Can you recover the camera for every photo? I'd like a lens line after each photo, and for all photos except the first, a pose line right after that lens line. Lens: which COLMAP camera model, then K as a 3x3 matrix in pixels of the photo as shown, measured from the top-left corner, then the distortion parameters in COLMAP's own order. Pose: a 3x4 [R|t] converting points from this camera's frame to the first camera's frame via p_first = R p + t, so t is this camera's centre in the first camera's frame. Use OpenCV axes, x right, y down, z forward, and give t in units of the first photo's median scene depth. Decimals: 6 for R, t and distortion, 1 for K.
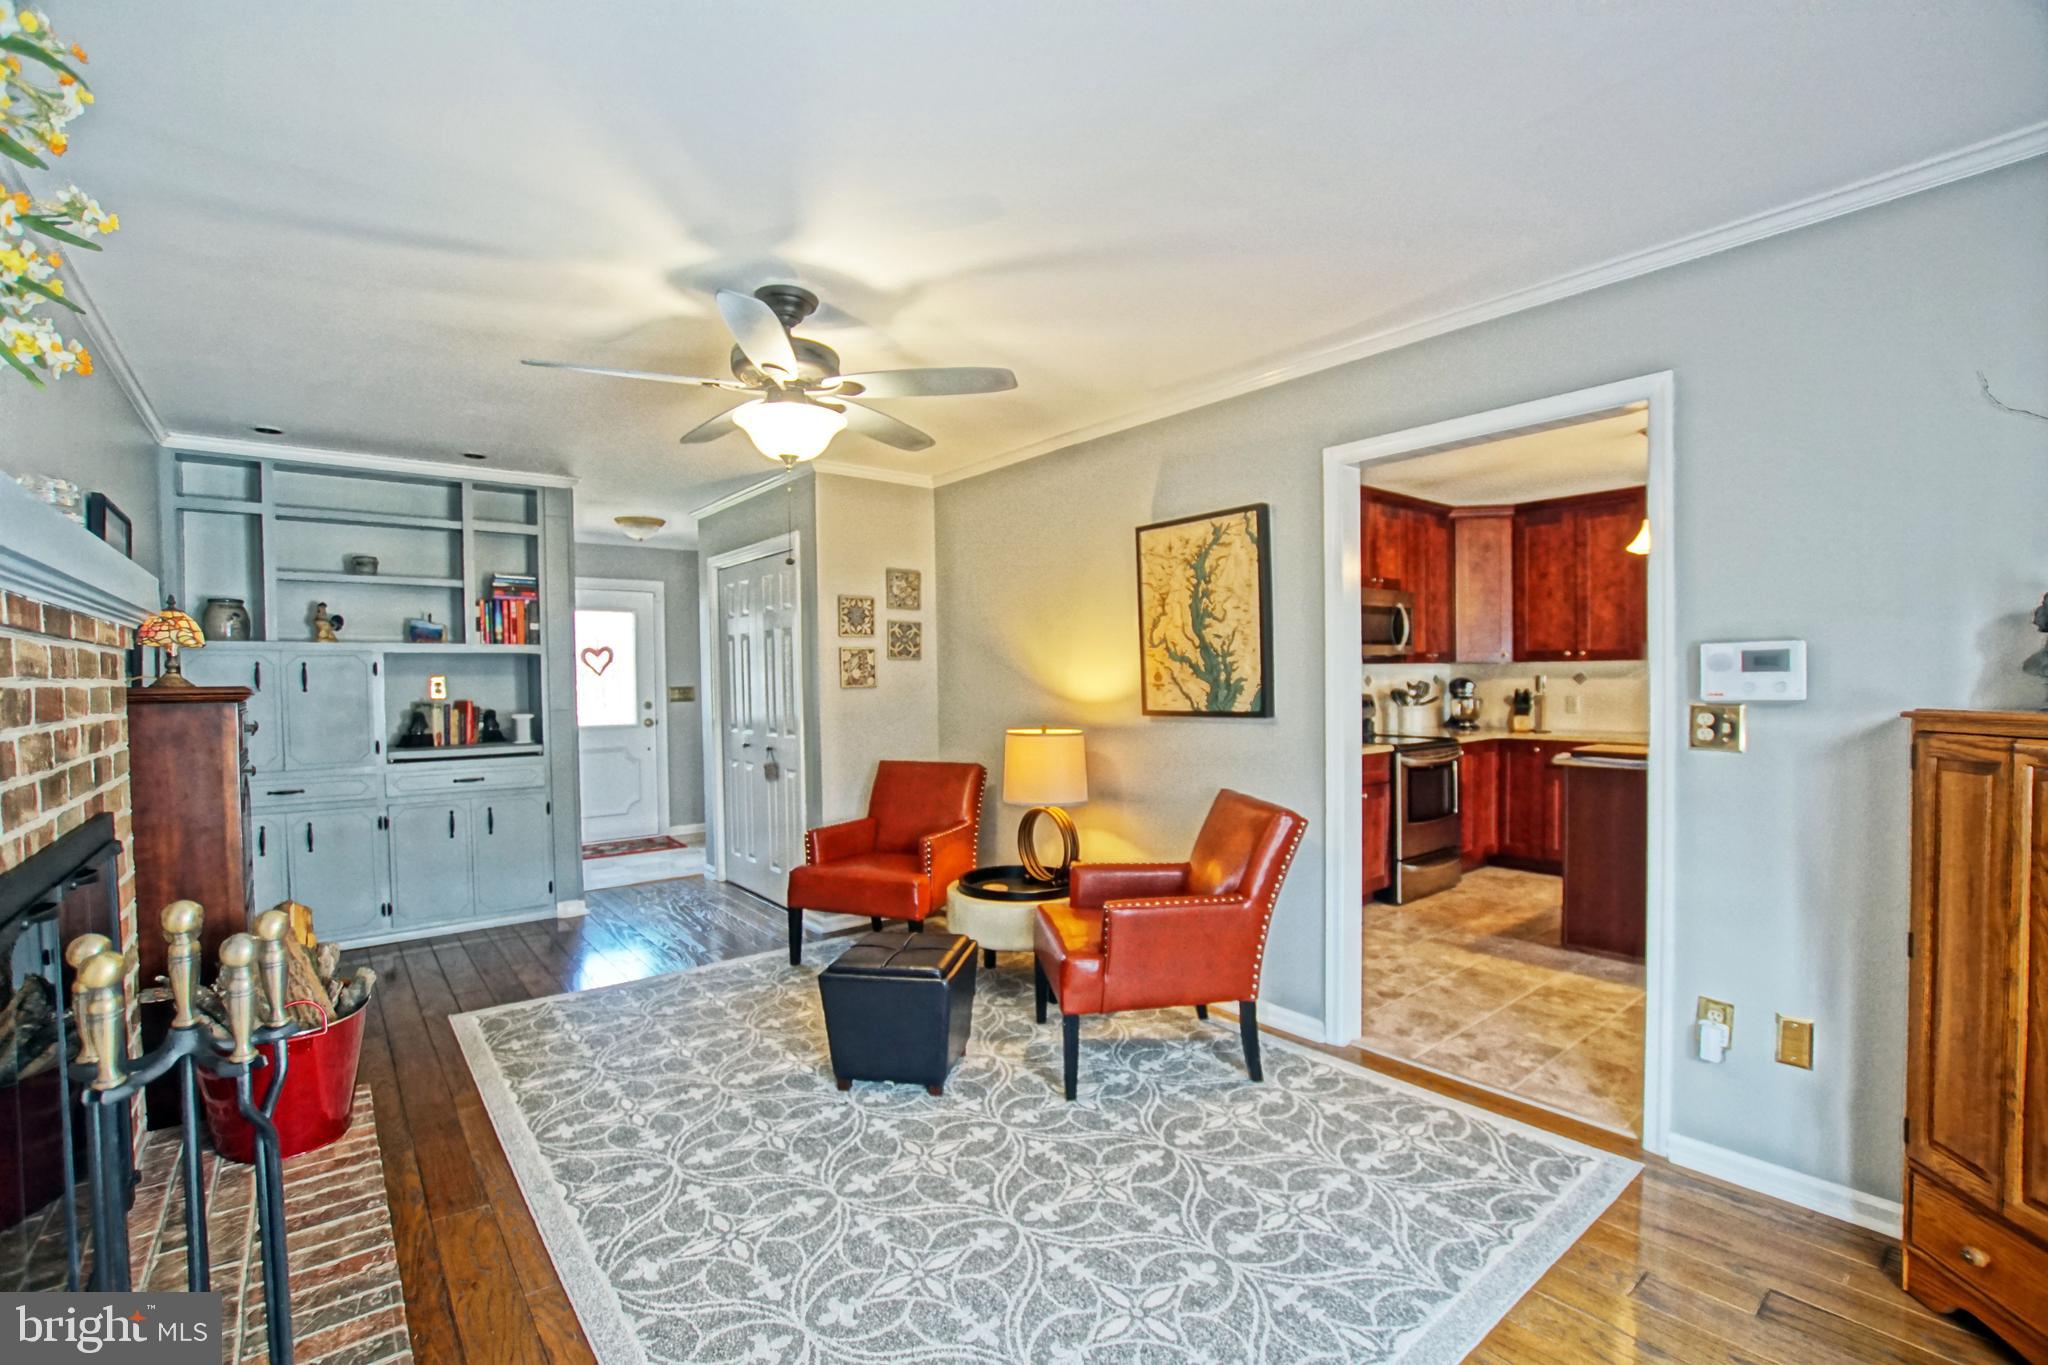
lens RADIAL K [[895.9, 0, 1022.3], [0, 895.9, 695.6], [0, 0, 1]] dist [-0.019868, -0.000149]
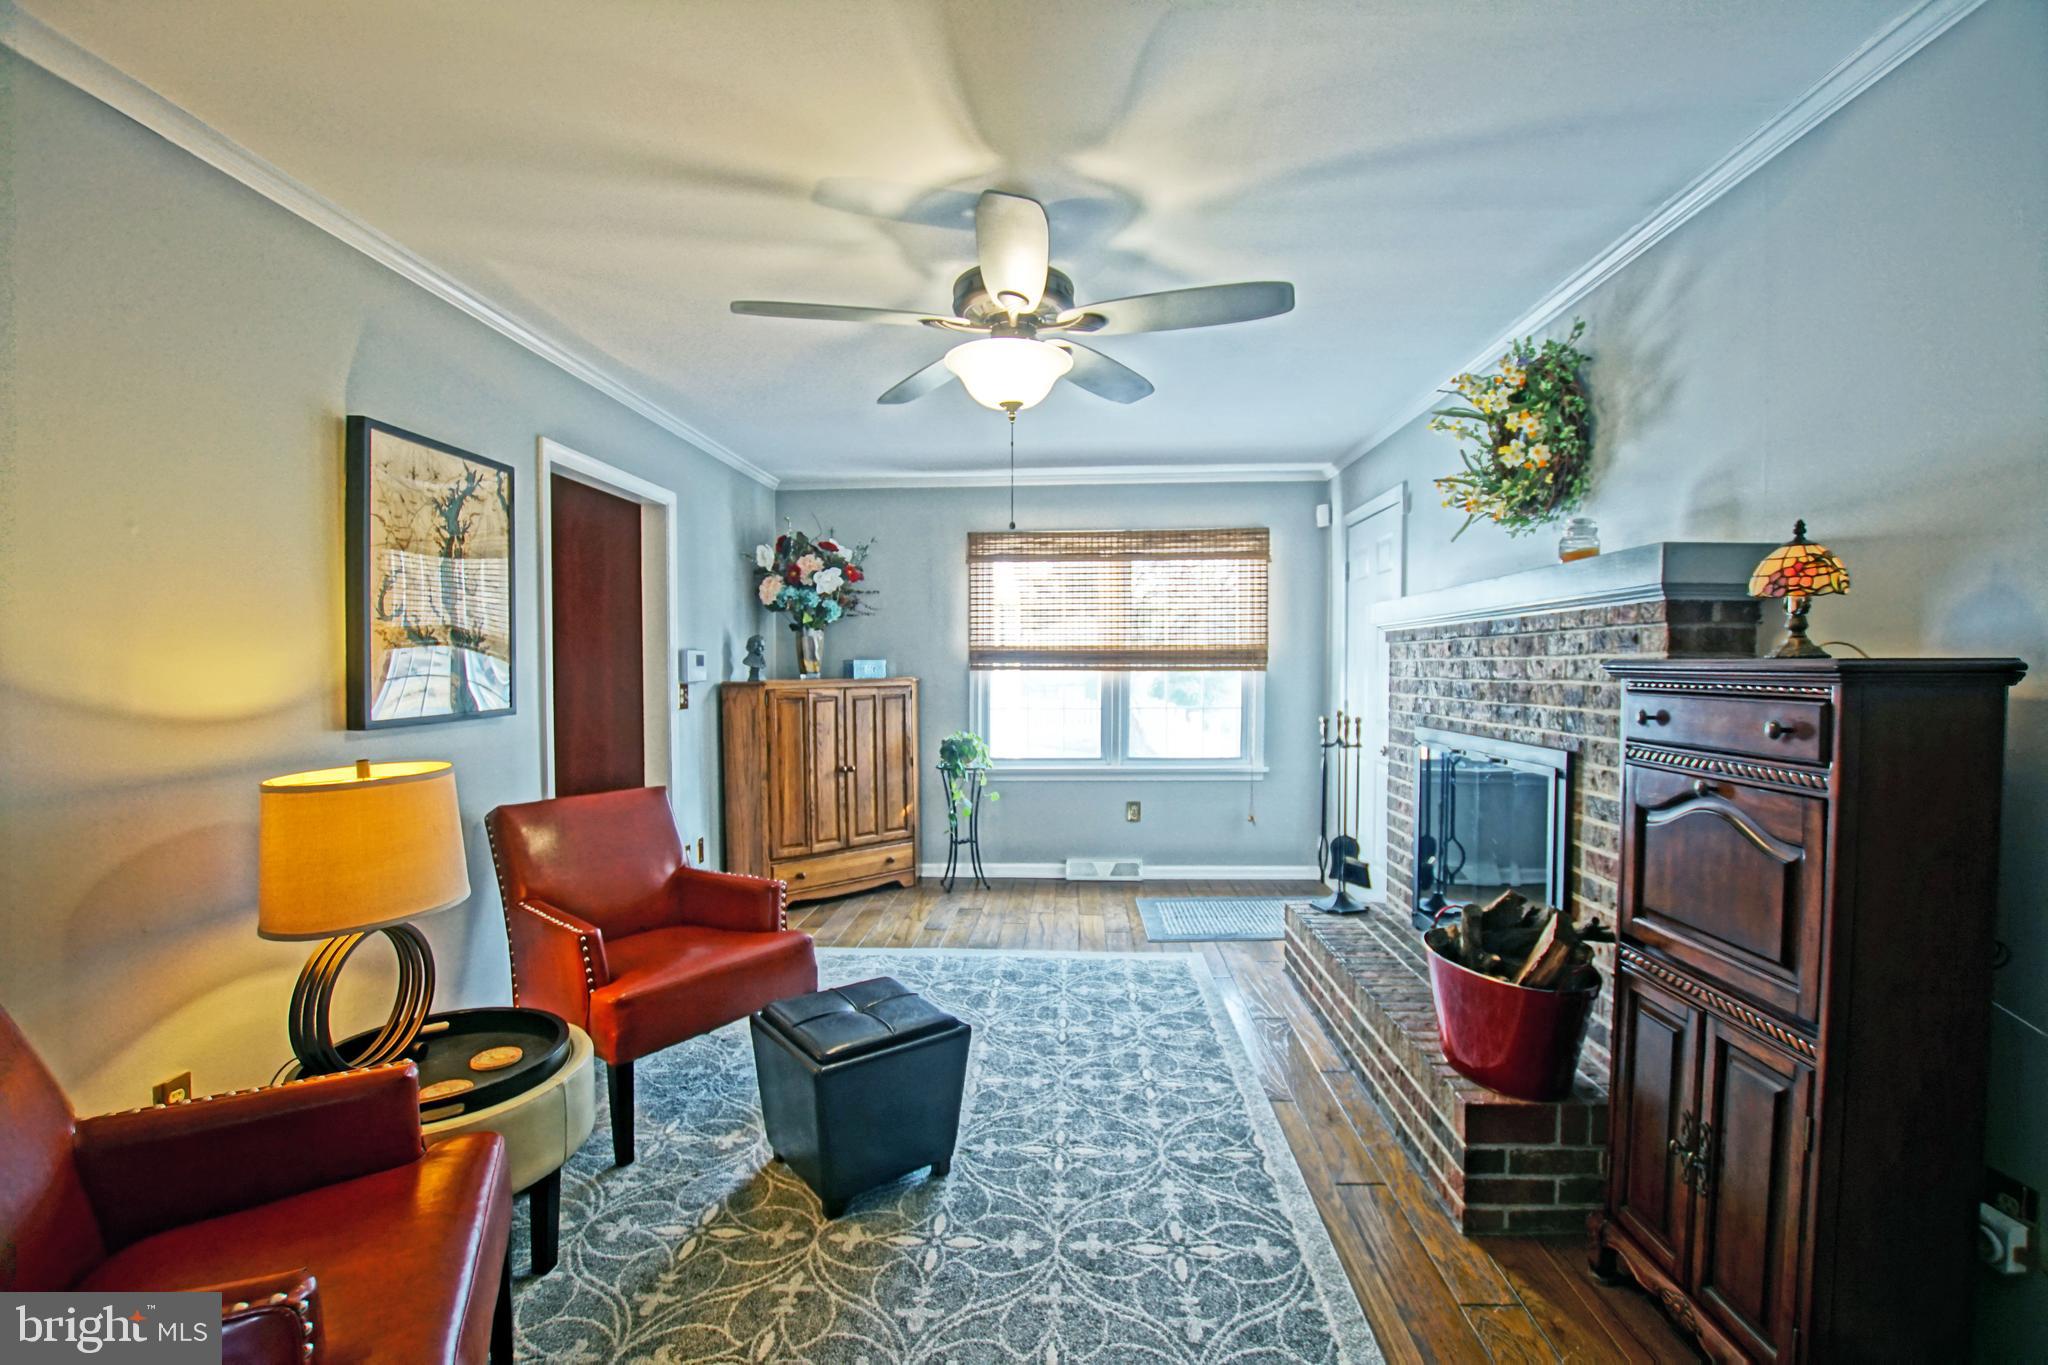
lens RADIAL K [[895.9, 0, 1022.3], [0, 895.9, 695.6], [0, 0, 1]] dist [-0.019868, -0.000149]
pose [[-0.740507, -0.008803, 0.671991, -0.594968], [0.026367, 0.998764, 0.042140, -0.015073], [-0.671531, 0.048924, -0.739360, 1.148724]]
